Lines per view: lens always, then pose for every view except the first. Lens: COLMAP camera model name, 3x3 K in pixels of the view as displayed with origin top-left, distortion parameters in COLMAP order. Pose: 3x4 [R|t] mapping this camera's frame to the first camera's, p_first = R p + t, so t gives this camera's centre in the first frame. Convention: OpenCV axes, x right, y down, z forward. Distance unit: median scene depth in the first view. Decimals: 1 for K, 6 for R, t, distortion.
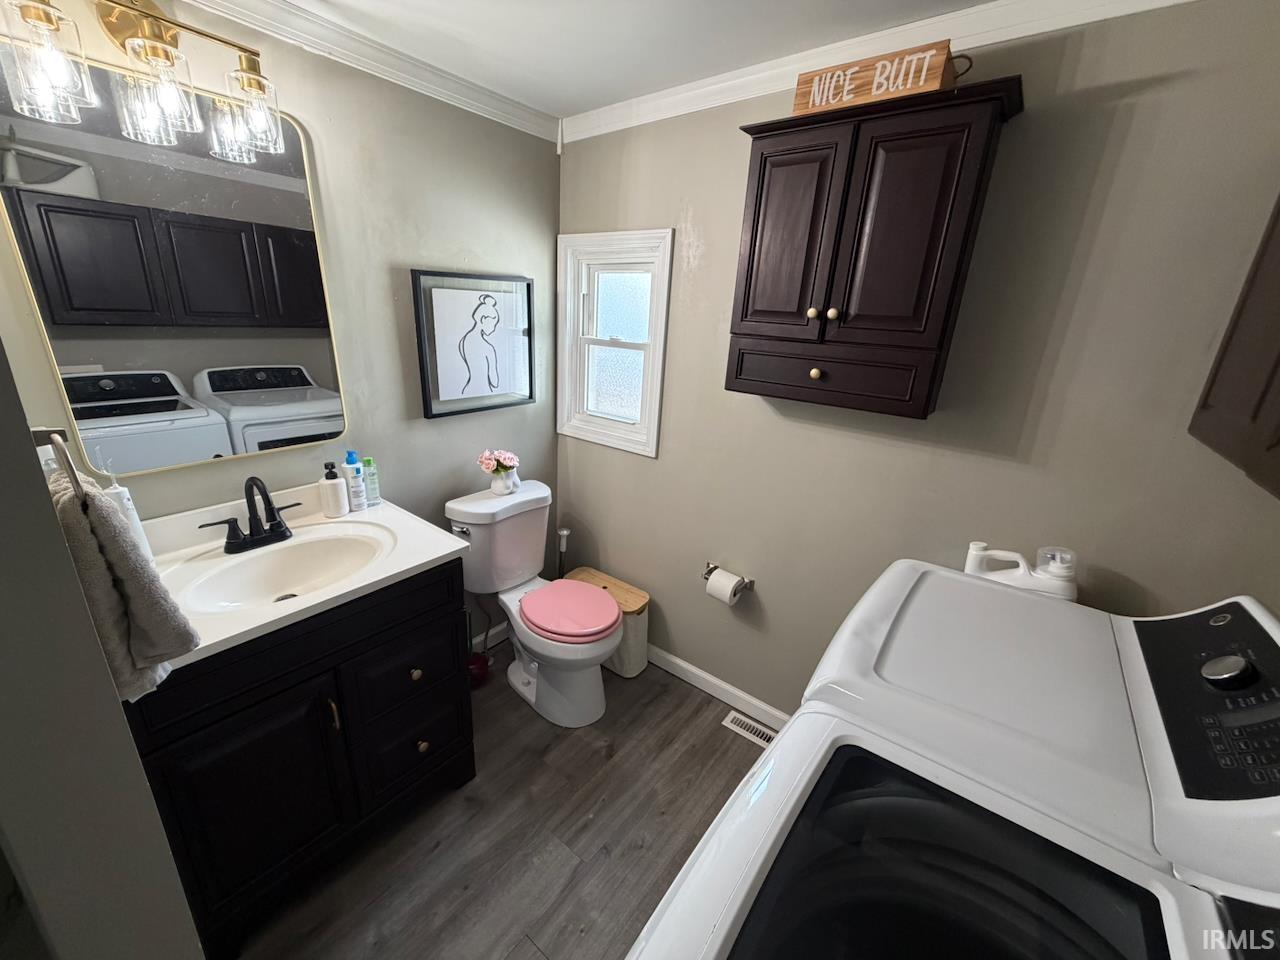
lens RADIAL K [[505.4, 0, 634.1], [0, 505.4, 479.7], [0, 0, 1]] dist [-0.001047, -0.000266]
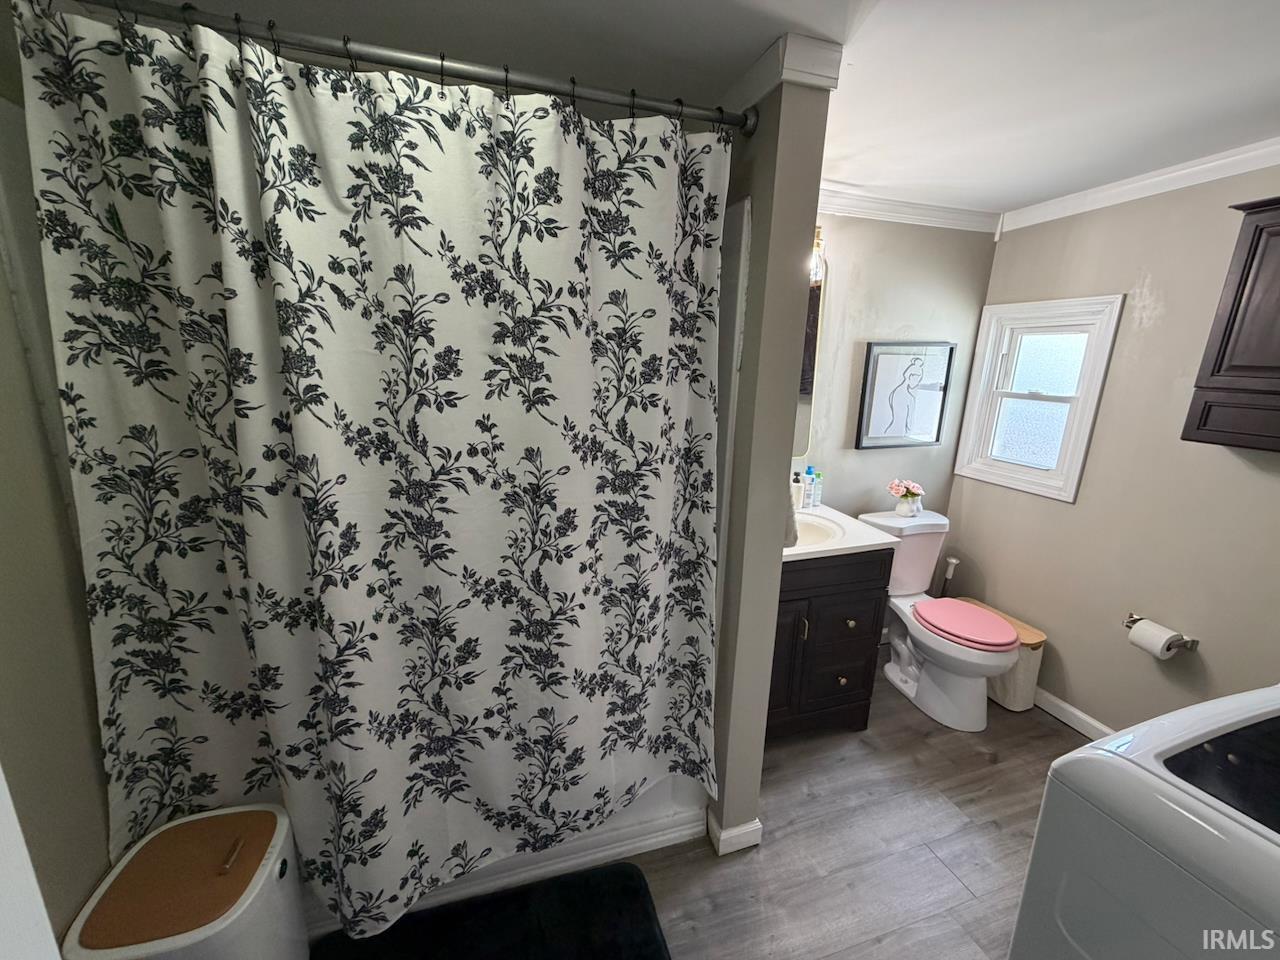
lens RADIAL K [[505.4, 0, 634.1], [0, 505.4, 479.7], [0, 0, 1]] dist [-0.001047, -0.000266]
pose [[0.824824, 0.102729, -0.555978, -0.142583], [-0.160190, 0.985522, -0.055554, 0.124032], [0.542222, 0.134885, 0.829338, -0.408133]]
